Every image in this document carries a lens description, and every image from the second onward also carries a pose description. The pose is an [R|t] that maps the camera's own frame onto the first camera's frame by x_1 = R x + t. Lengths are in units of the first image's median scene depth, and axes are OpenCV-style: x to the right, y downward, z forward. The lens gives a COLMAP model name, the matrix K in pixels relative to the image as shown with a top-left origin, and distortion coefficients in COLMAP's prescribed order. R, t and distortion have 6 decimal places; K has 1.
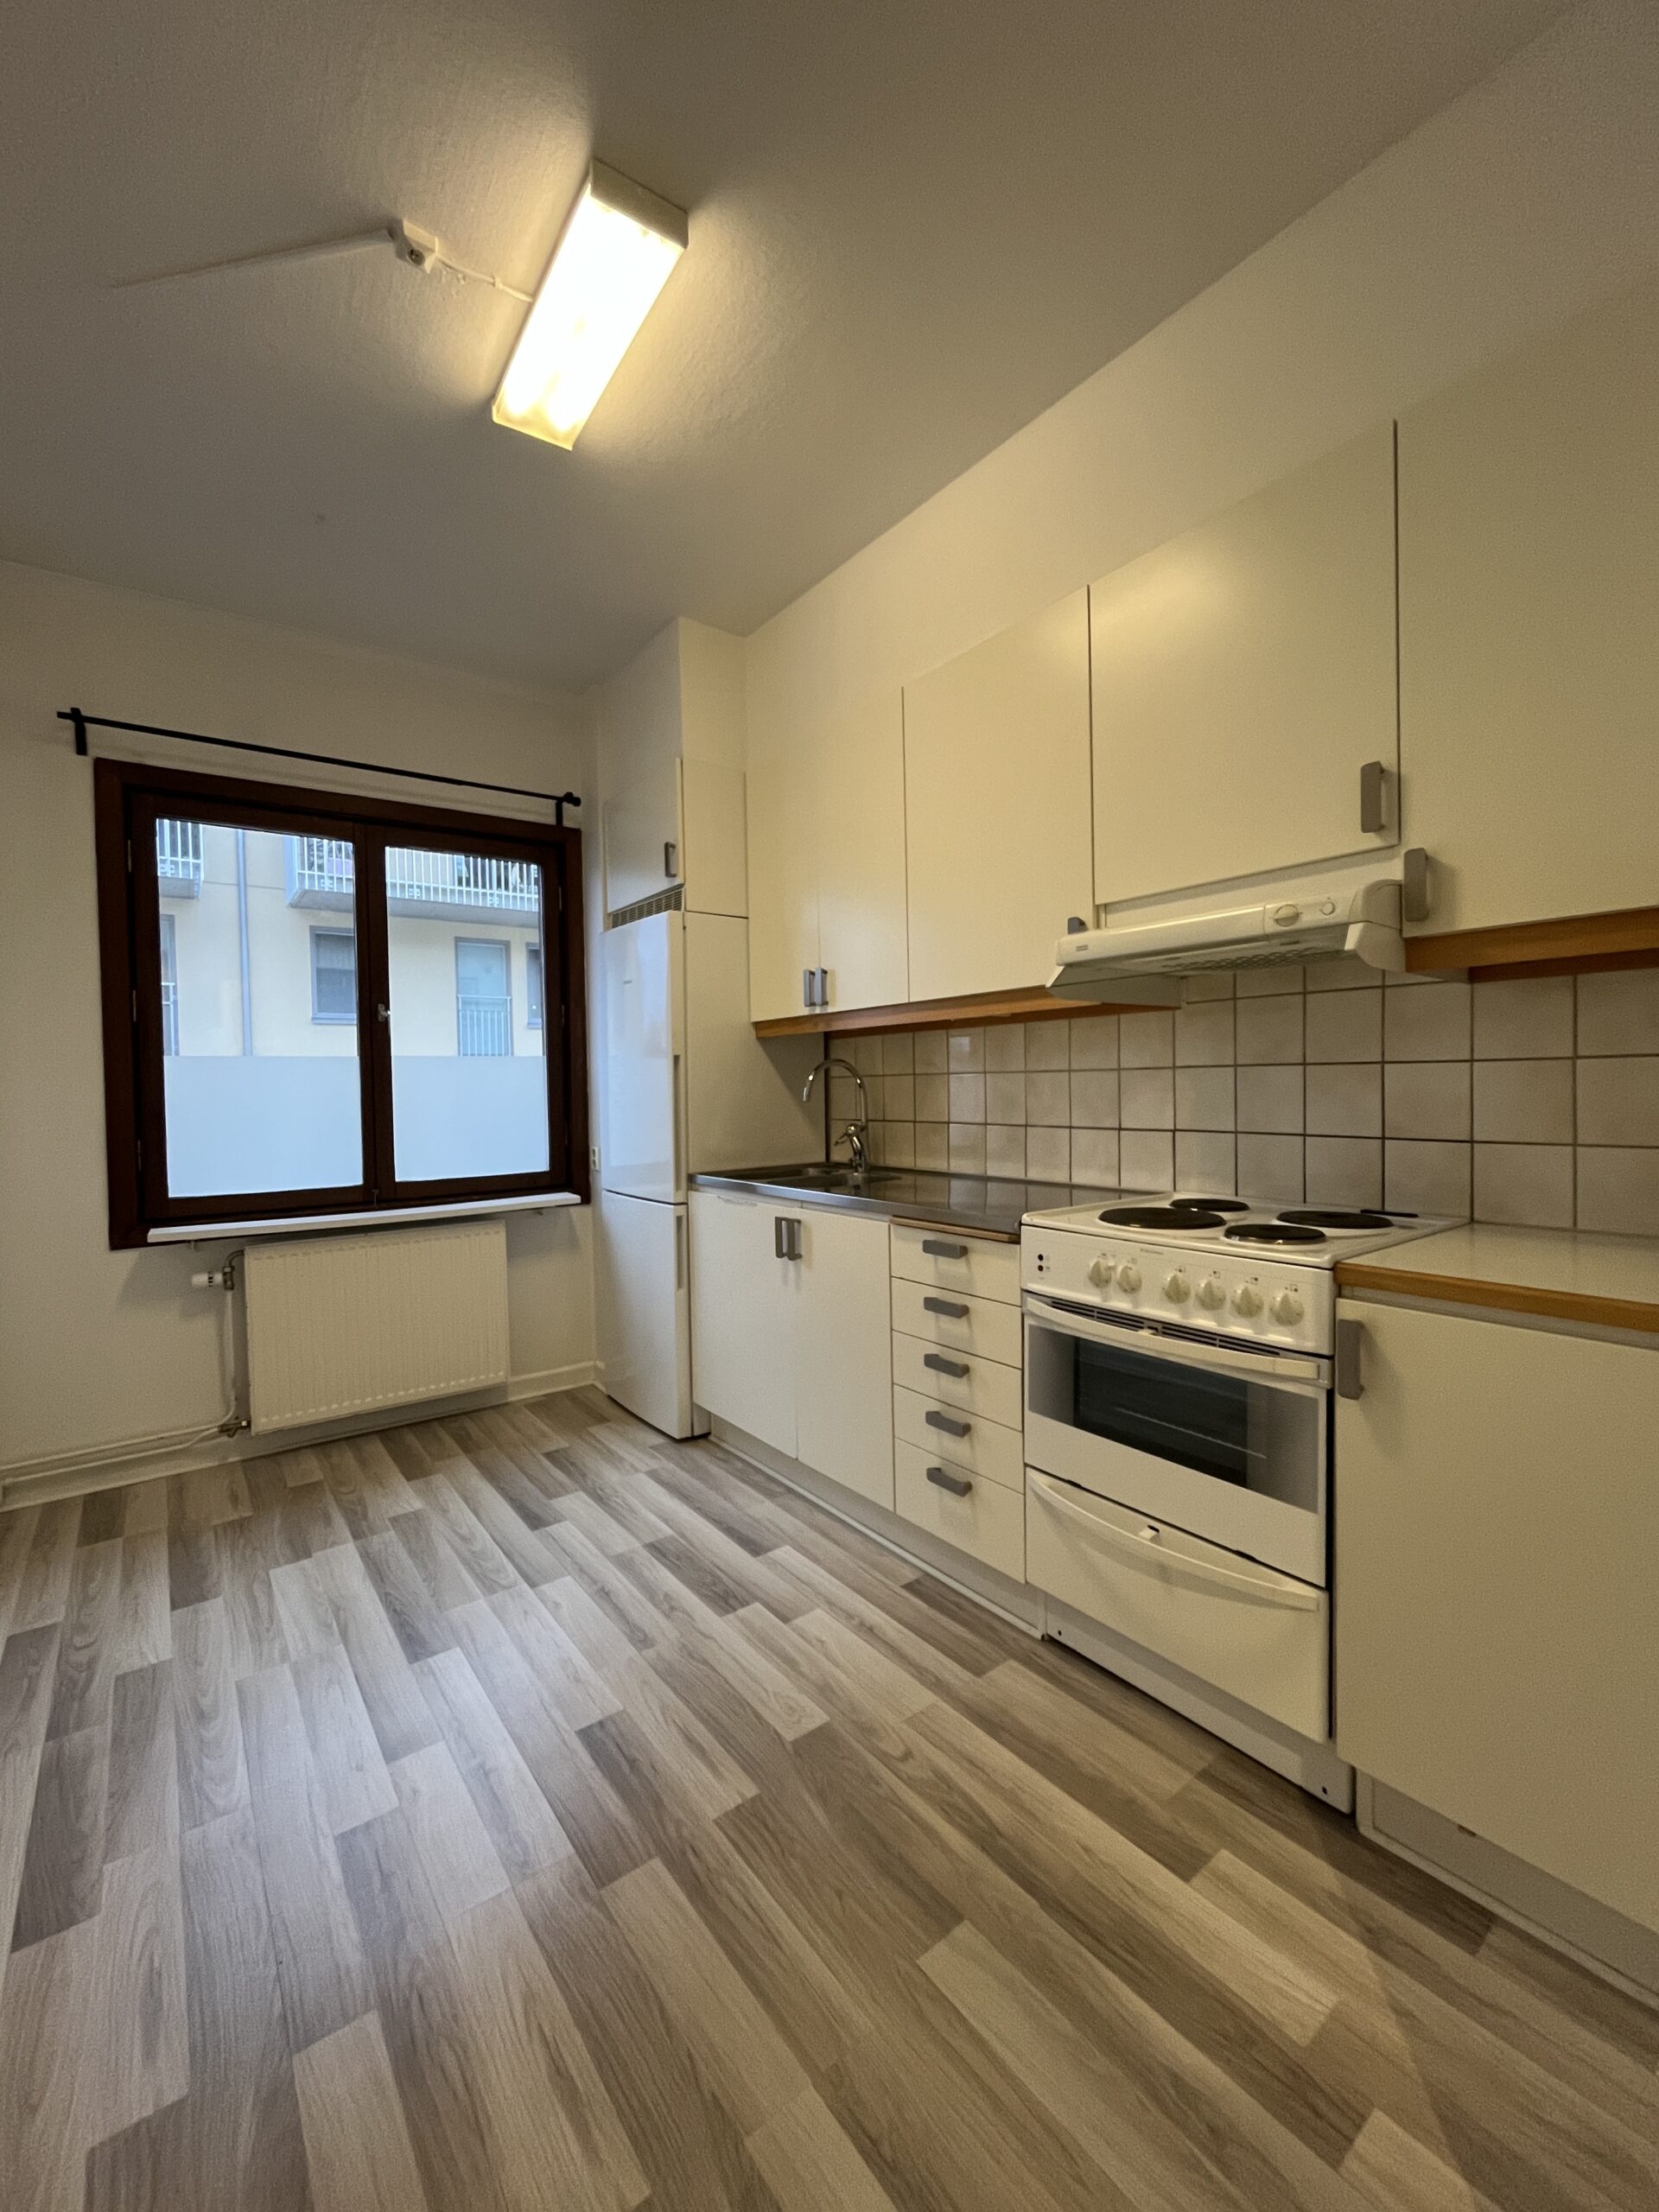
lens RADIAL K [[894.3, 0, 829.5], [0, 894.3, 1106.0], [0, 0, 1]] dist [-0.001181, -0.000100]
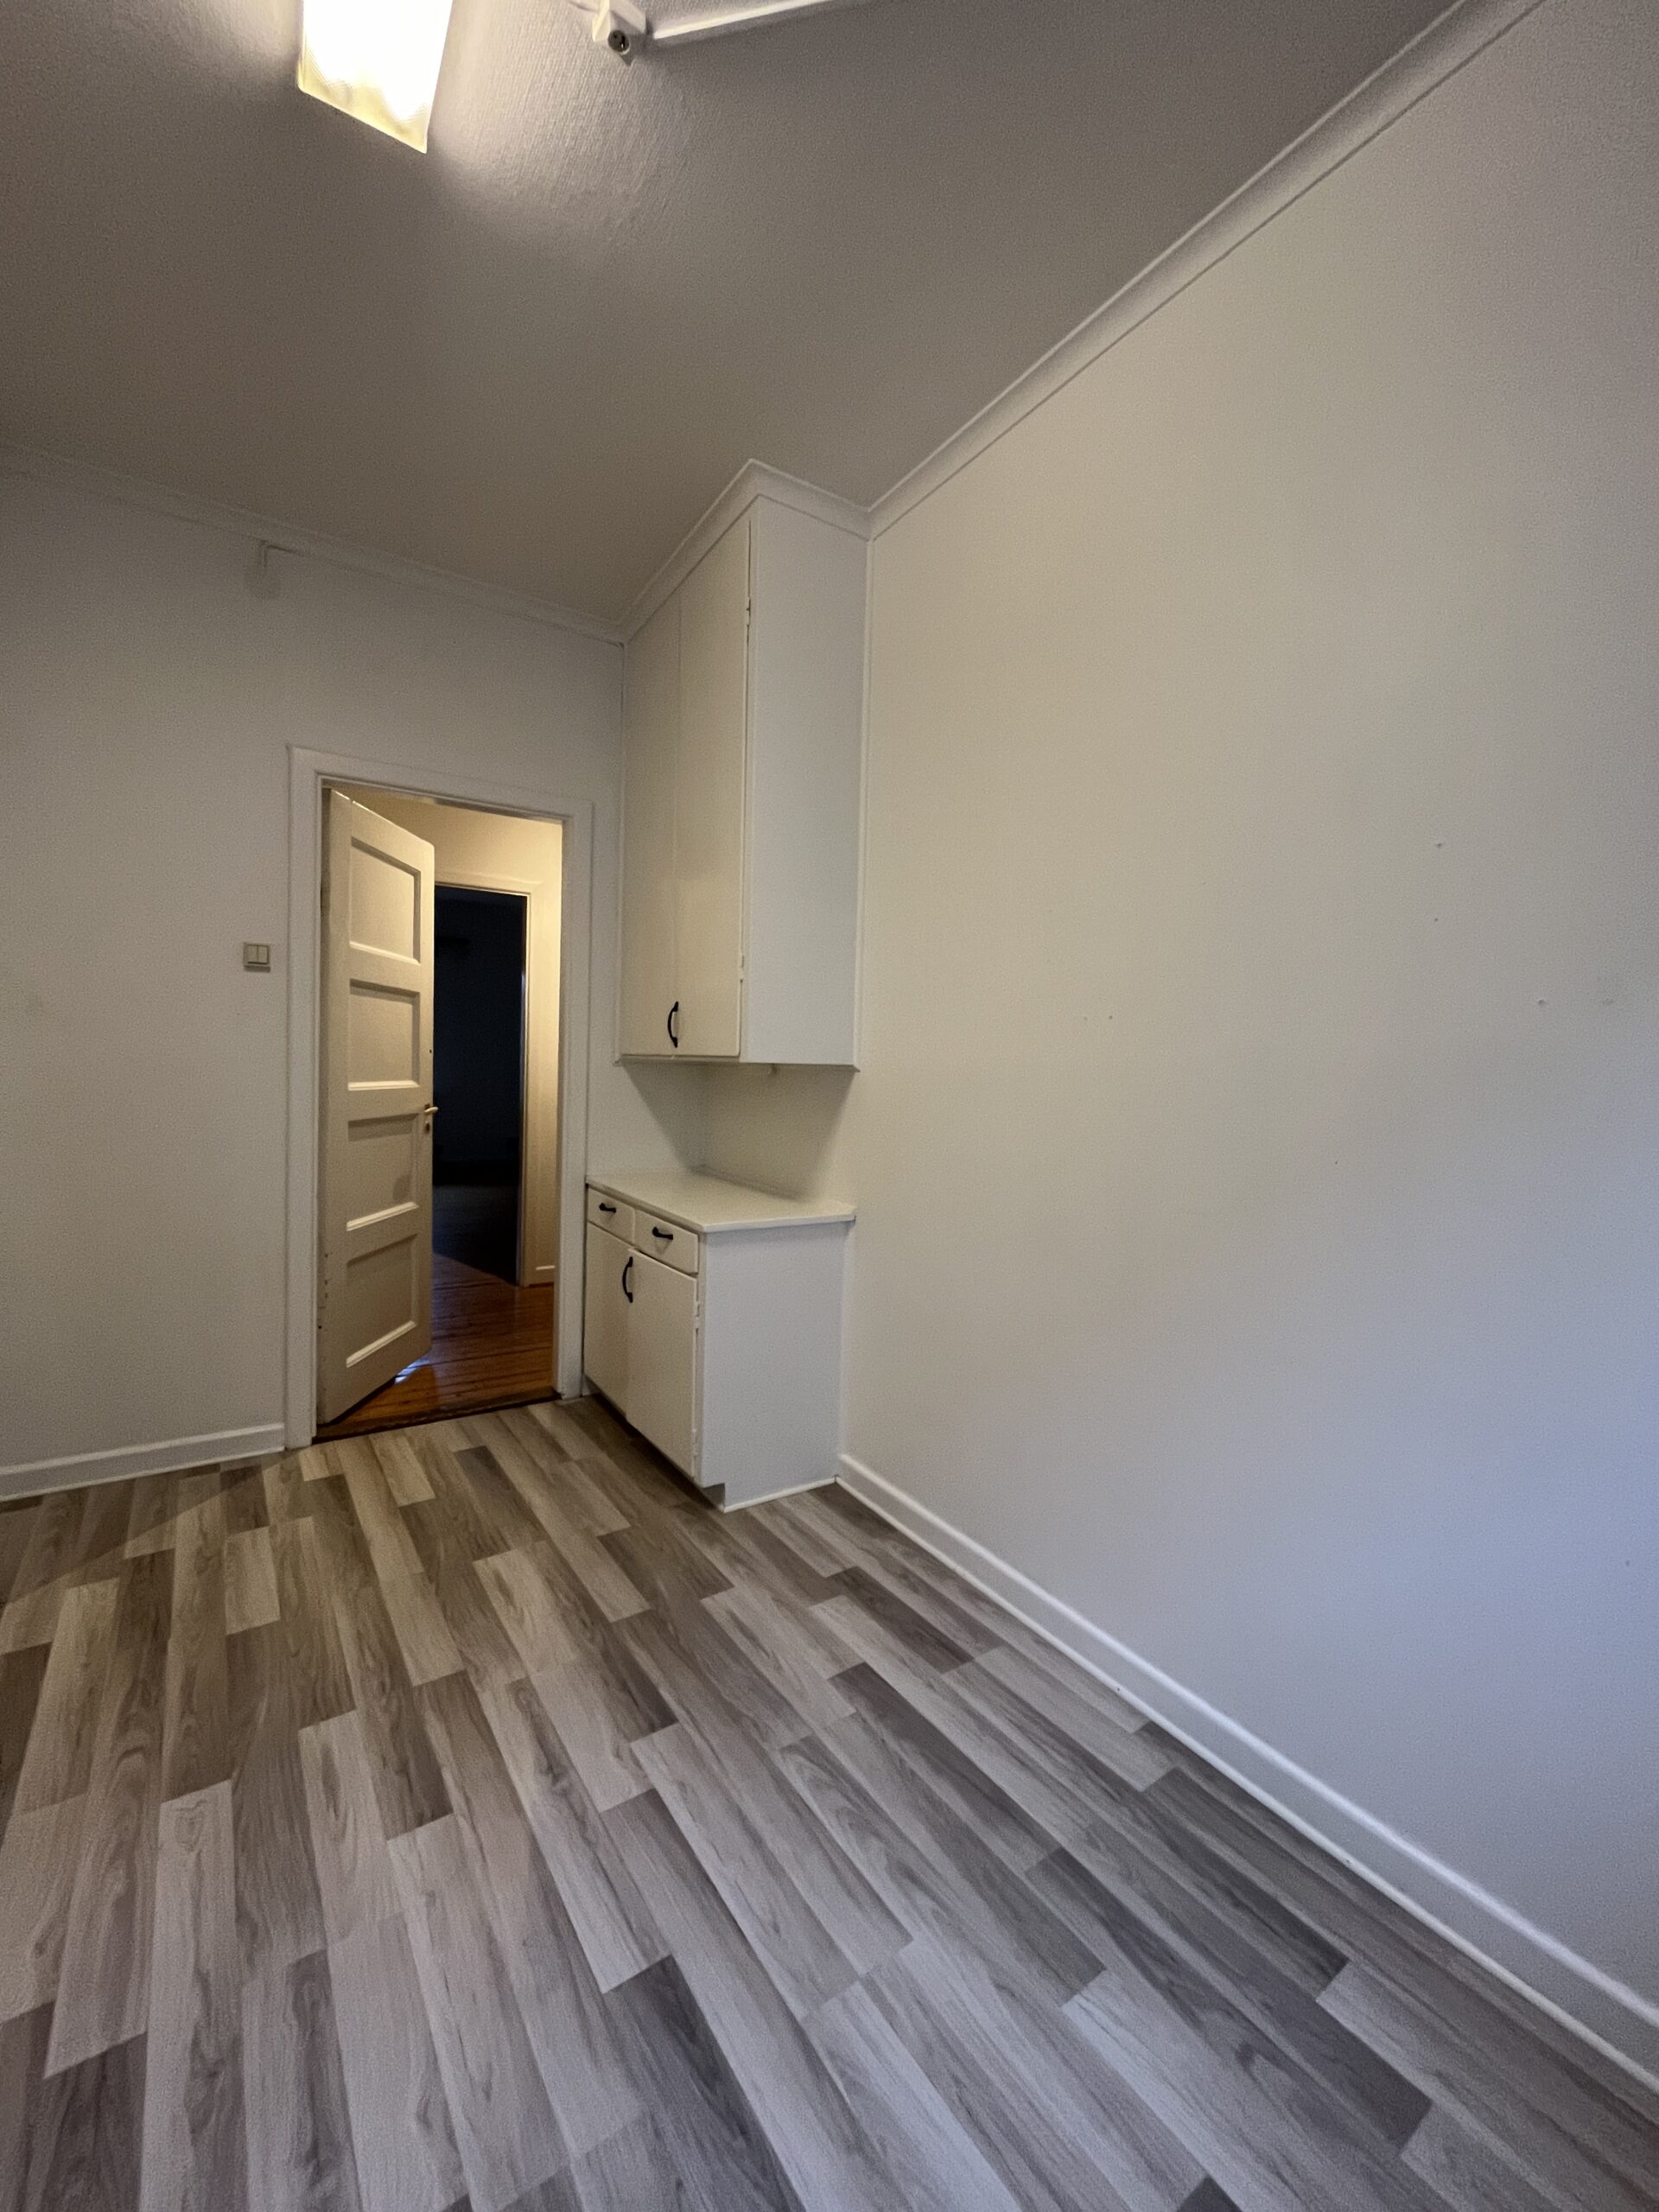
lens RADIAL K [[894.3, 0, 829.5], [0, 894.3, 1106.0], [0, 0, 1]] dist [-0.001181, -0.000100]
pose [[-0.999134, -0.008893, 0.040639, -0.713685], [-0.006101, 0.997645, 0.068323, -0.055033], [-0.041151, 0.068015, -0.996835, 1.891606]]
